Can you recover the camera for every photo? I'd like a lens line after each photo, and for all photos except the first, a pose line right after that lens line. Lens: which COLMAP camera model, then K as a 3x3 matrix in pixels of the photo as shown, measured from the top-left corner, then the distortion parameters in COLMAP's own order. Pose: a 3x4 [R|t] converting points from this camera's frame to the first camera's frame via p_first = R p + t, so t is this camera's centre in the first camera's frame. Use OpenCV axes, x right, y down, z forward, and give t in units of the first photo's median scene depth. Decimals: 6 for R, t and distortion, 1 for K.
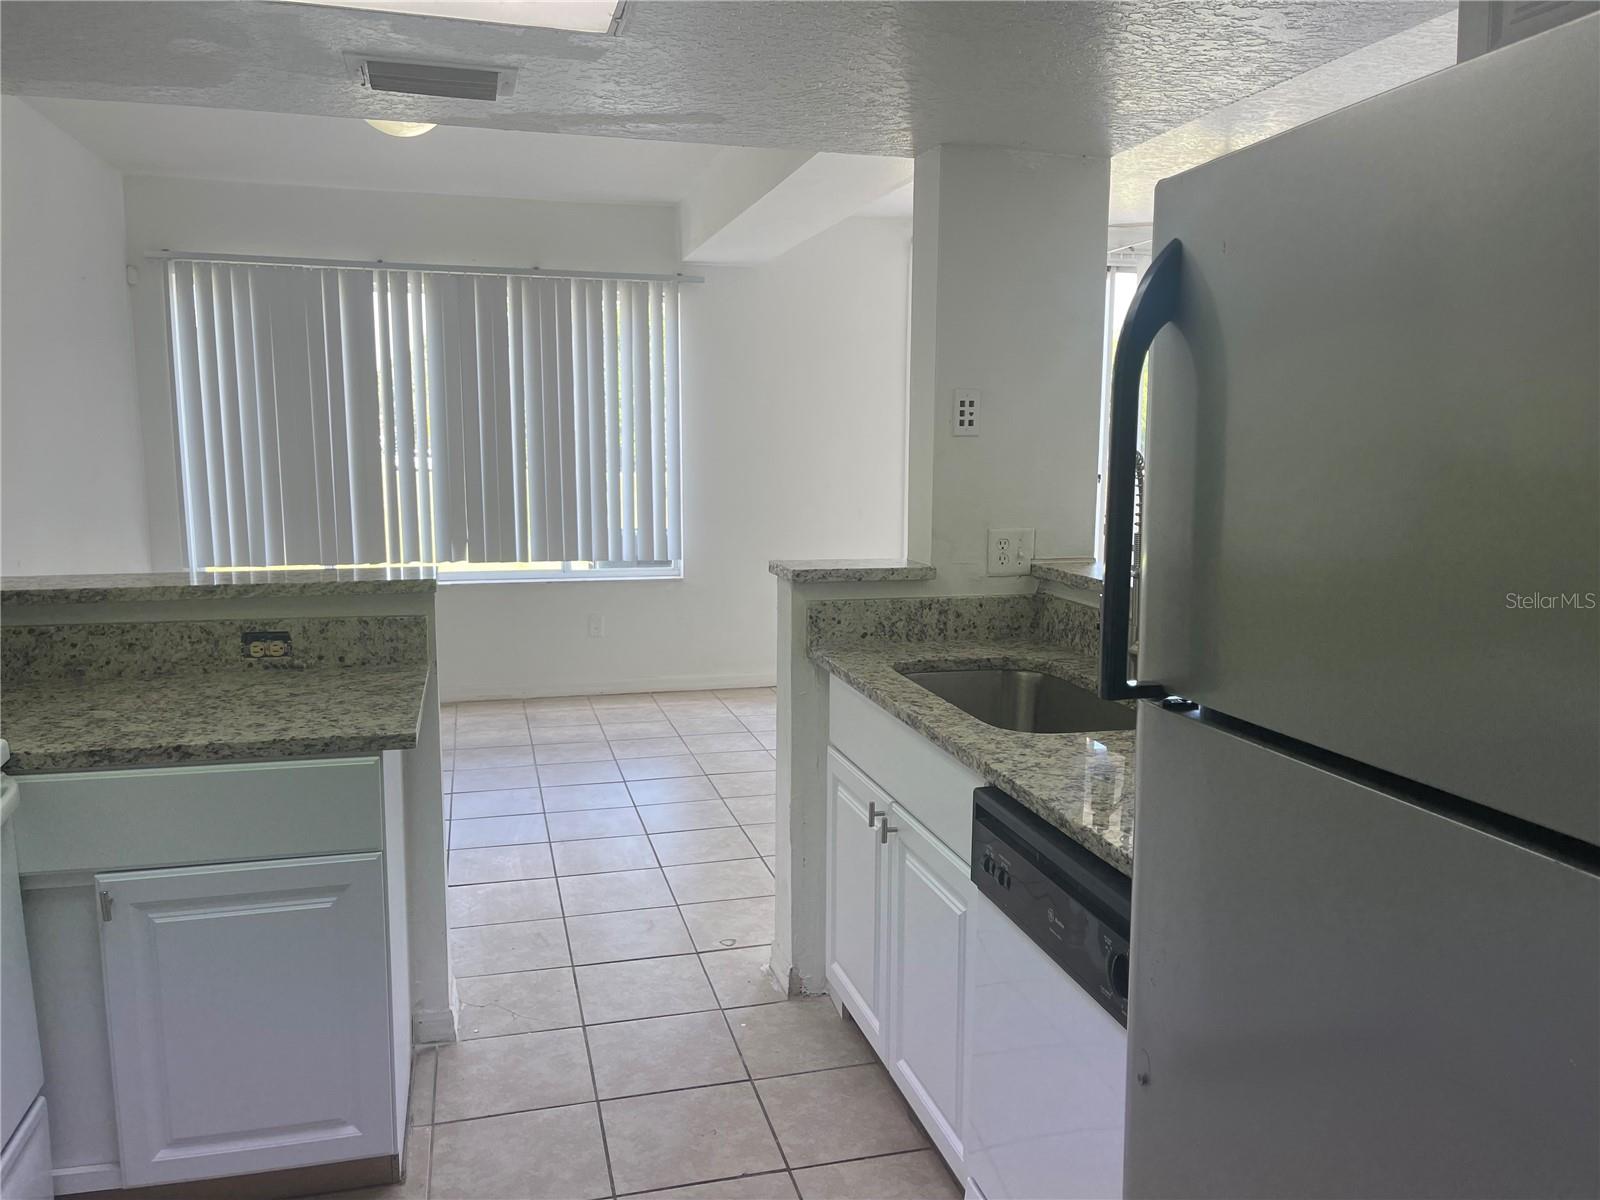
lens RADIAL K [[1231.6, 0, 803.8], [0, 1231.6, 594.3], [0, 0, 1]] dist [0.017466, -0.033332]
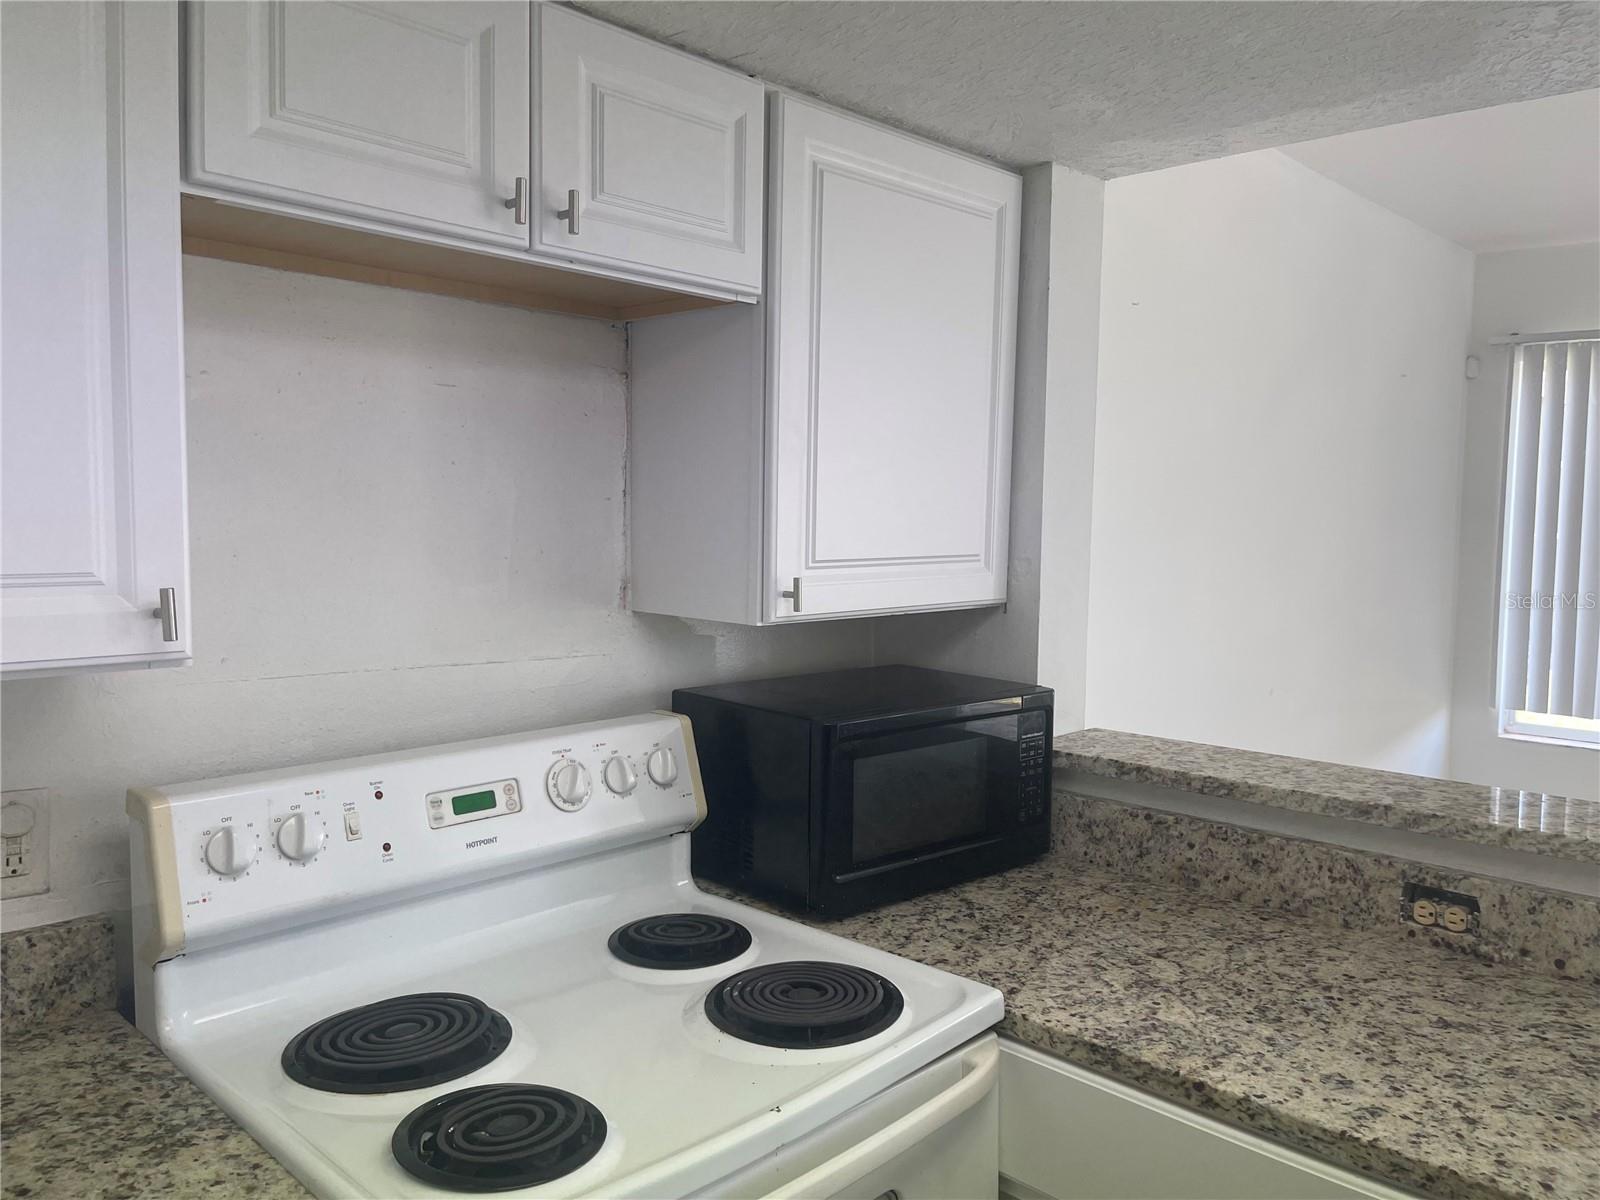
lens RADIAL K [[1231.6, 0, 800.2], [0, 1231.6, 600.2], [0, 0, 1]] dist [0.017466, -0.033332]
pose [[0.513185, 0.065716, -0.855758, -0.066066], [-0.127151, 0.991883, -0.000081, -0.078089], [0.848807, 0.108852, 0.517376, 0.370428]]
